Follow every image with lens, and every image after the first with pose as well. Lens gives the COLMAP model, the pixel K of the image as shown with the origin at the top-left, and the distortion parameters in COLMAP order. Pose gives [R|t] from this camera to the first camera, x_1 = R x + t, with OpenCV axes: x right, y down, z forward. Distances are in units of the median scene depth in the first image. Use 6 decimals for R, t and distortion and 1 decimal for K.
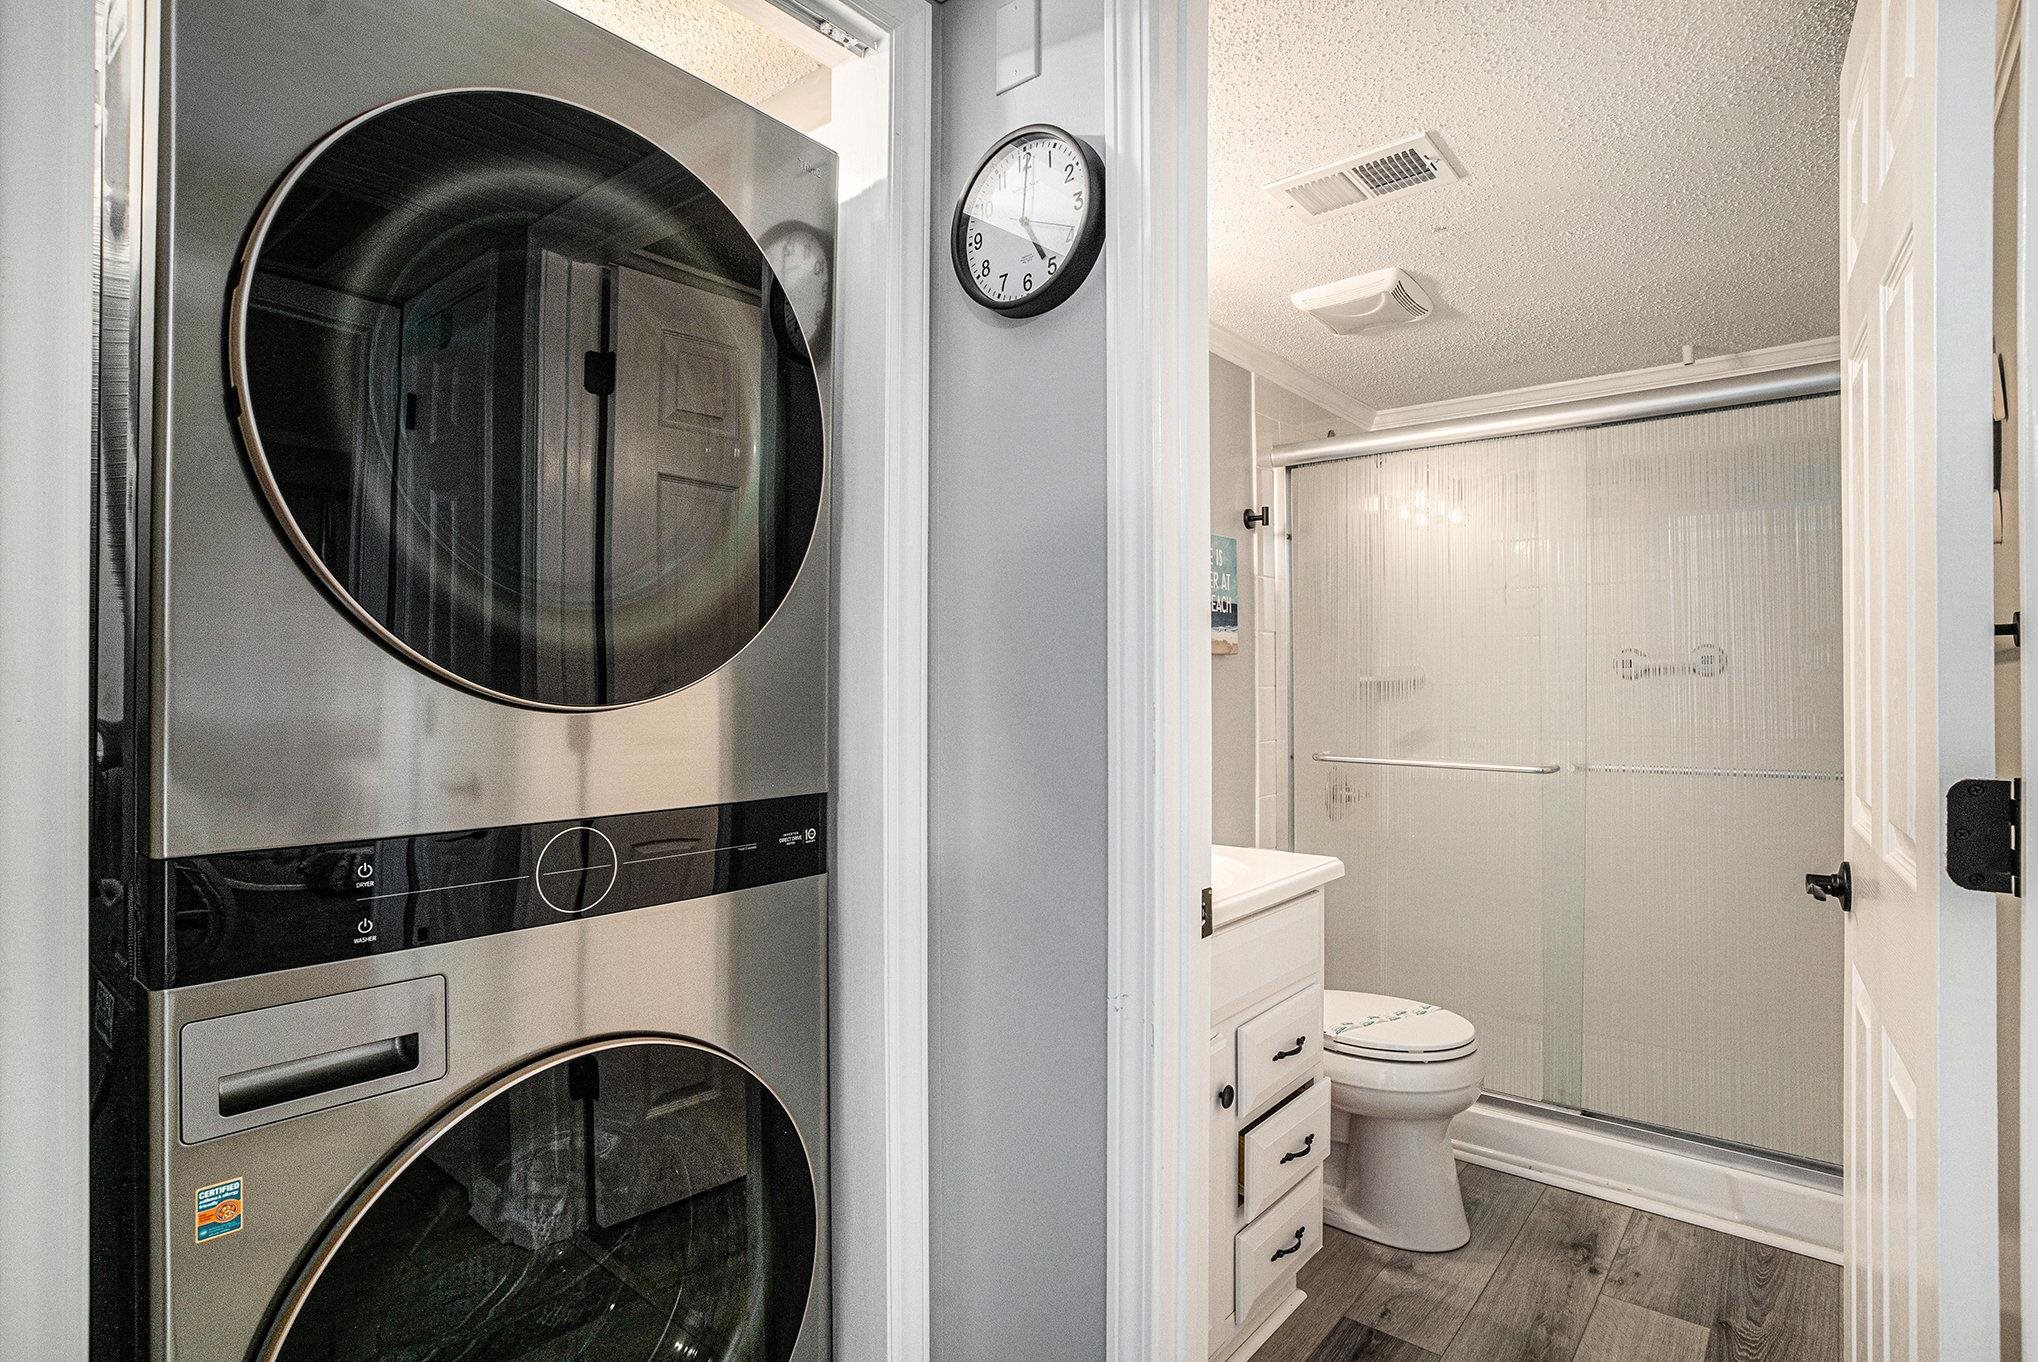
lens RADIAL K [[1018.2, 0, 1019.6], [0, 1018.2, 707.5], [0, 0, 1]] dist [-0.064135, -0.000153]
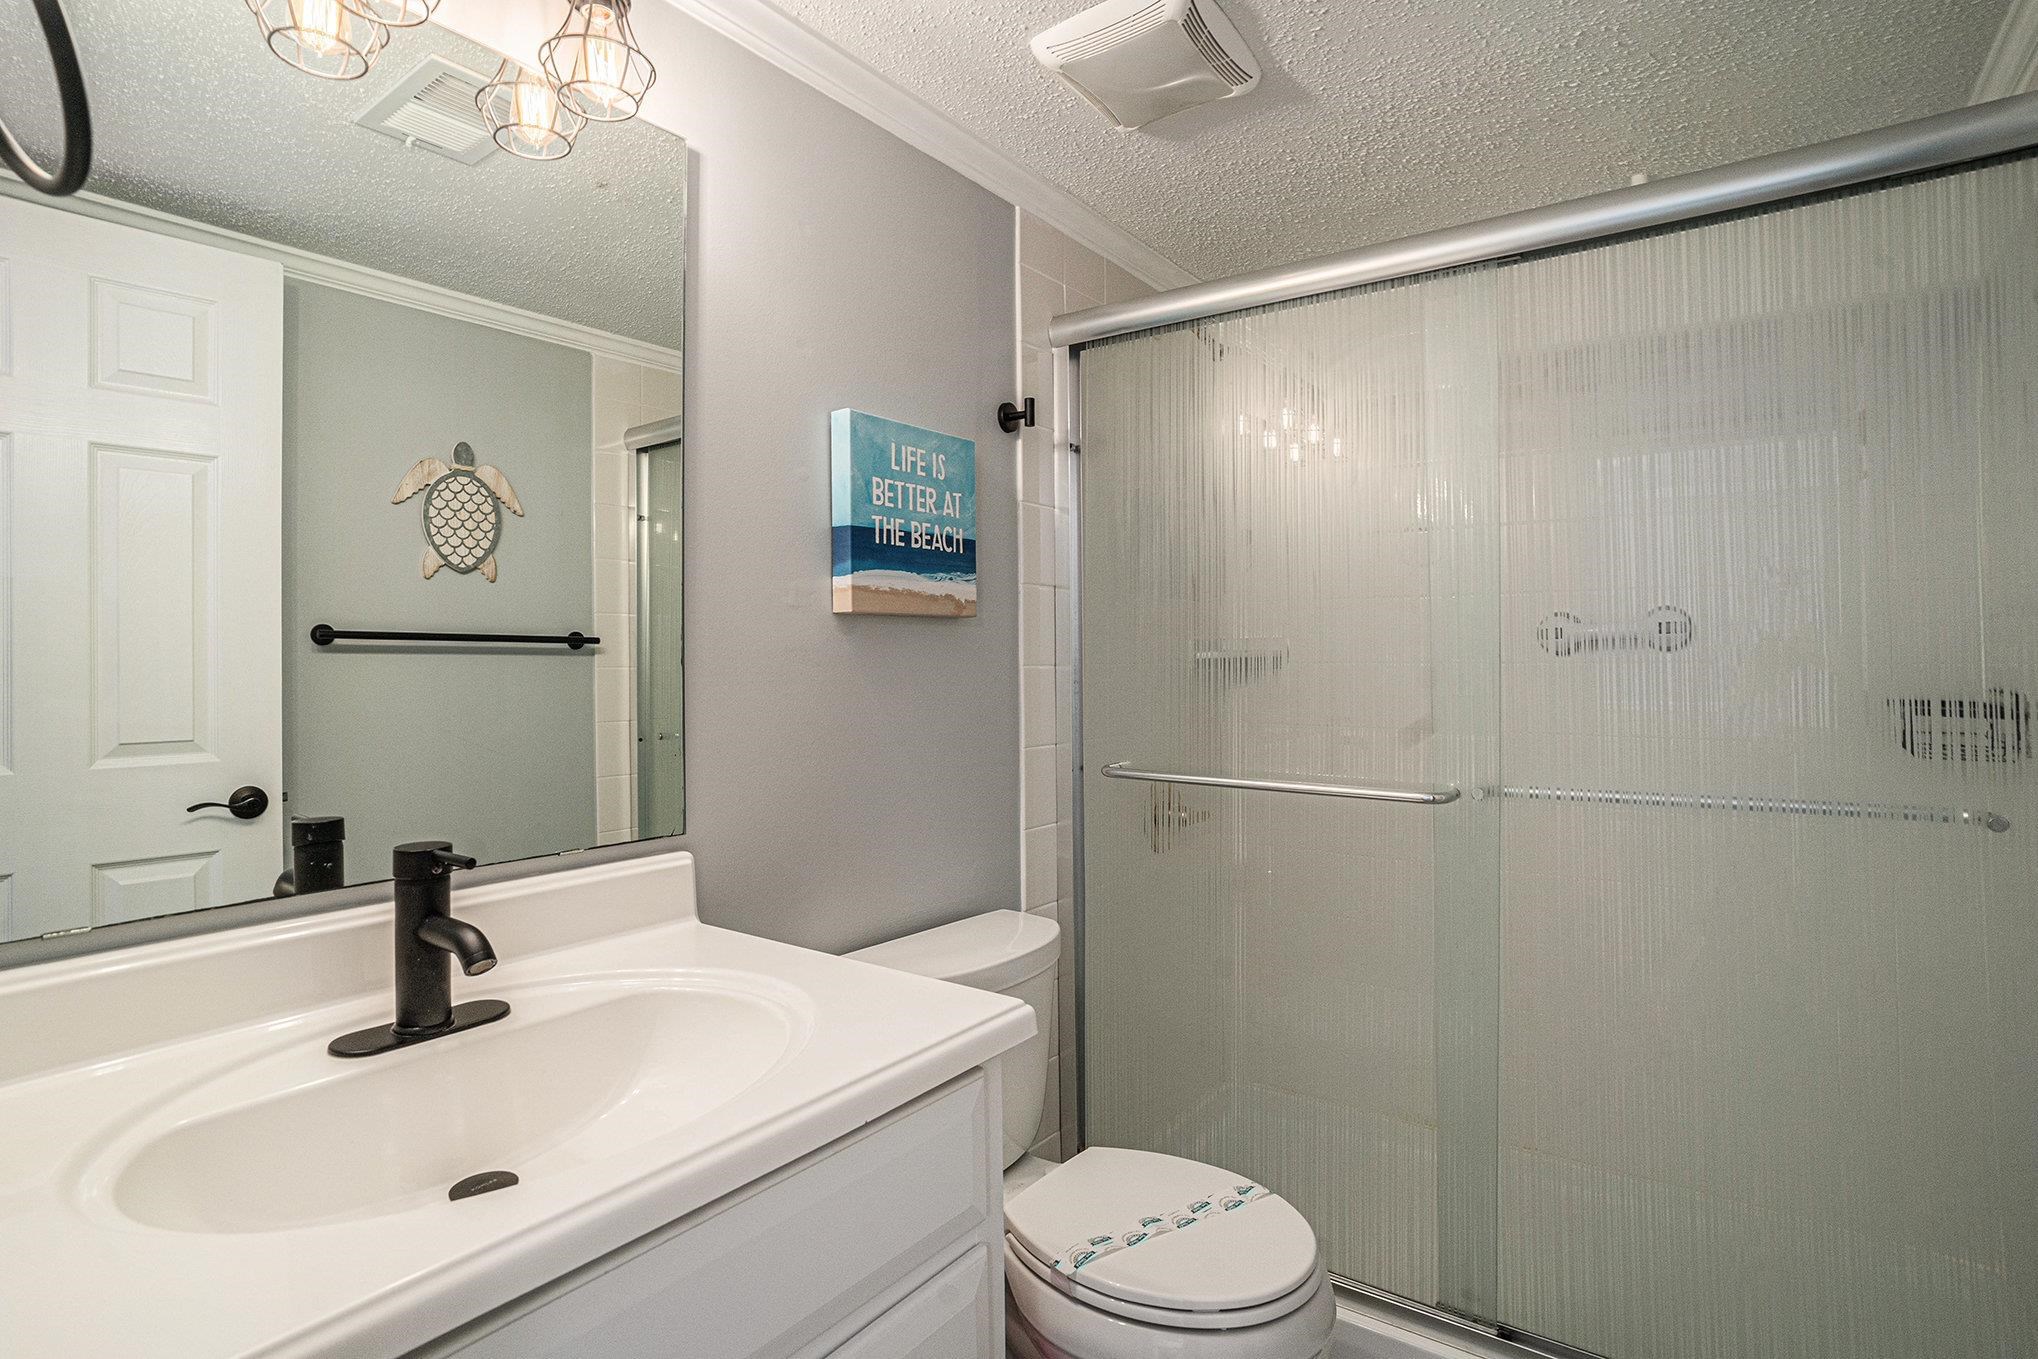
lens RADIAL K [[1018.9, 0, 1012.5], [0, 1018.9, 666.3], [0, 0, 1]] dist [-0.076797, 0.036333]
pose [[0.998020, 0.000549, 0.062901, 0.192523], [0.000374, 0.999892, -0.014673, -0.010805], [-0.062902, 0.014667, 0.997912, 0.337058]]
